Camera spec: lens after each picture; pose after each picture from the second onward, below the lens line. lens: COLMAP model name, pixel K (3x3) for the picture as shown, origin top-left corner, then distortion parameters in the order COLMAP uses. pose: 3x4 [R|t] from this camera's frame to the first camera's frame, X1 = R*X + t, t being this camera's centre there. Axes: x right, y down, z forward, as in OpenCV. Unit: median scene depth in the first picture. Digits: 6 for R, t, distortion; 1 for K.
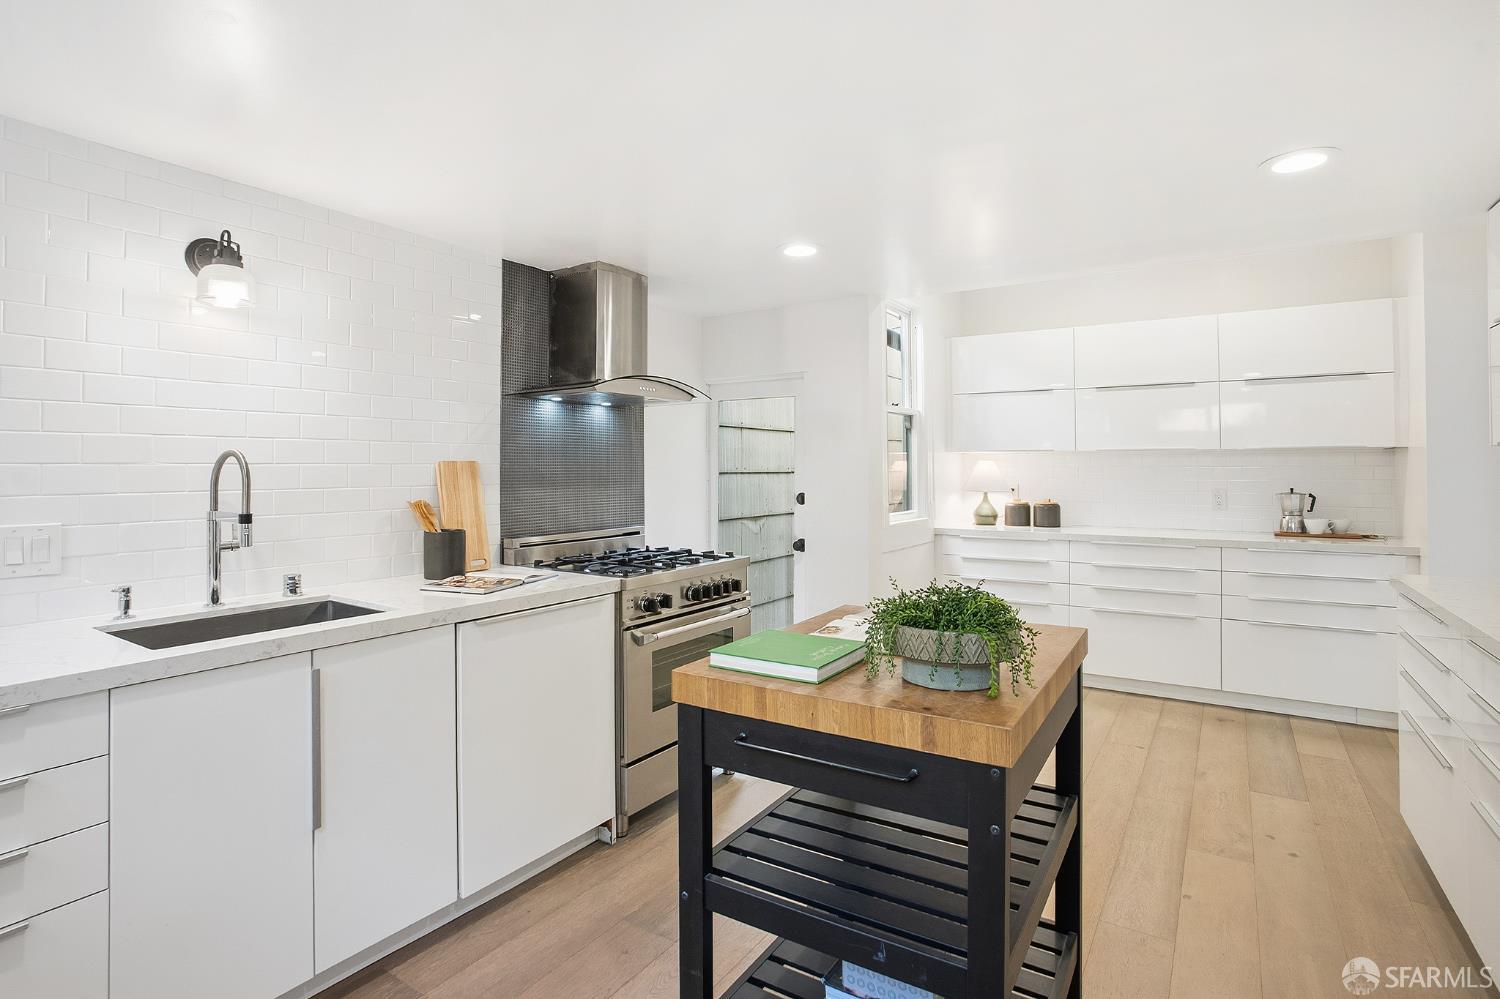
lens RADIAL K [[767.8, 0, 749.2], [0, 767.8, 460.1], [0, 0, 1]] dist [-0.003246, -0.000530]
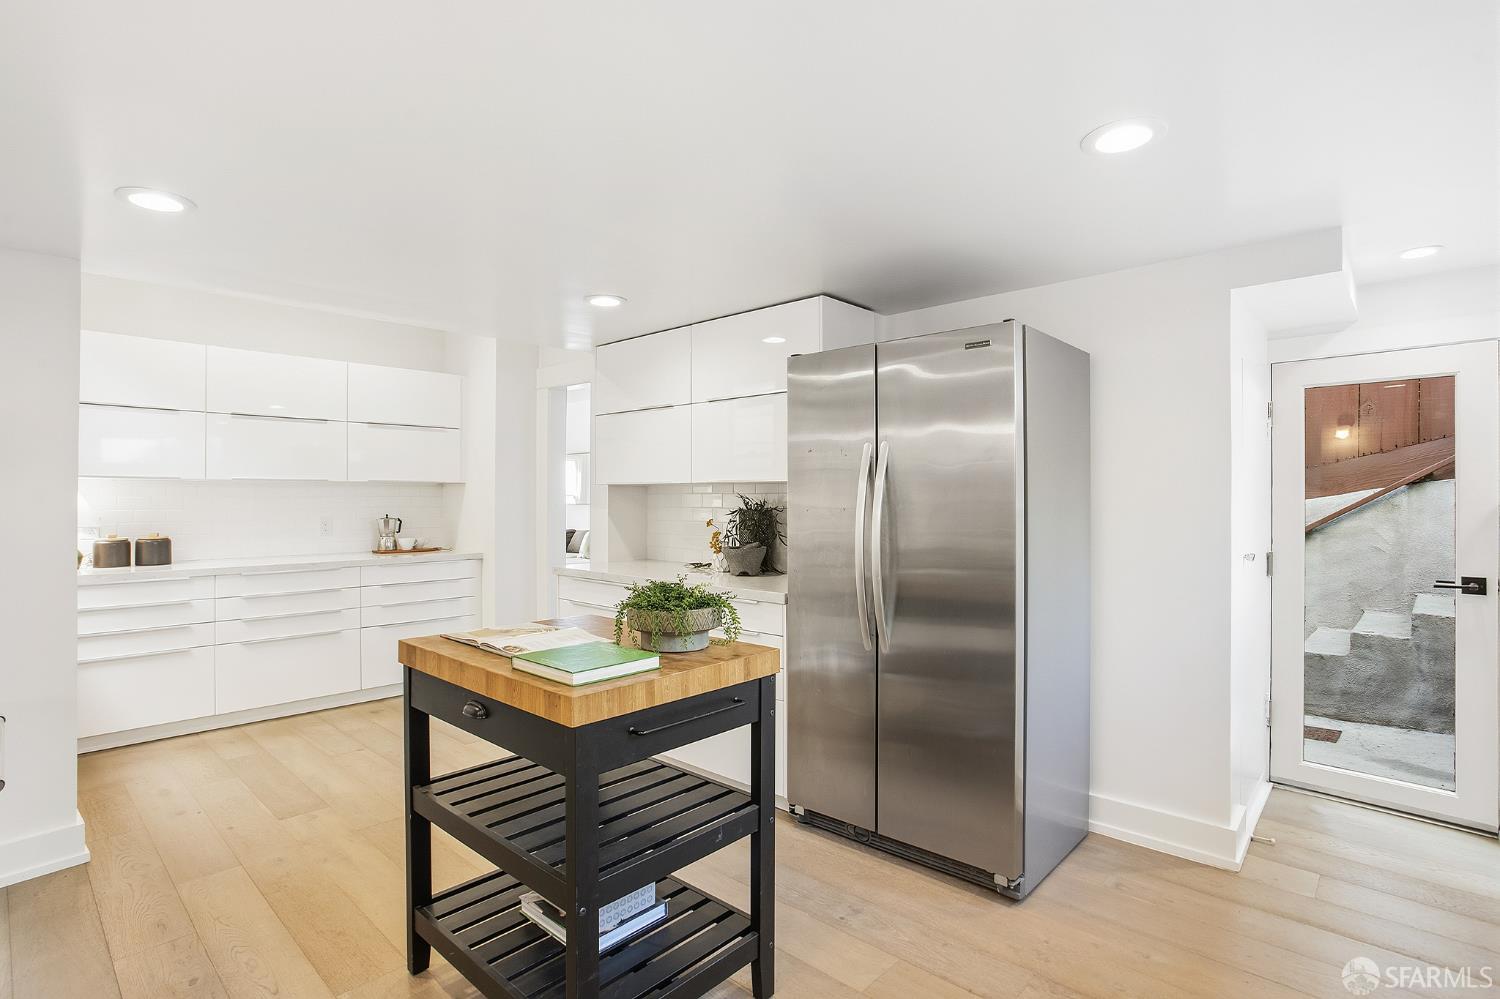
lens RADIAL K [[731.5, 0, 750.0], [0, 731.5, 499.5], [0, 0, 1]] dist [-0.000298, -0.000072]
pose [[0.198144, -0.000122, 0.980173, -0.325490], [-0.011210, 0.999934, 0.002391, 0.003372], [-0.980109, -0.011461, 0.198129, 0.190944]]
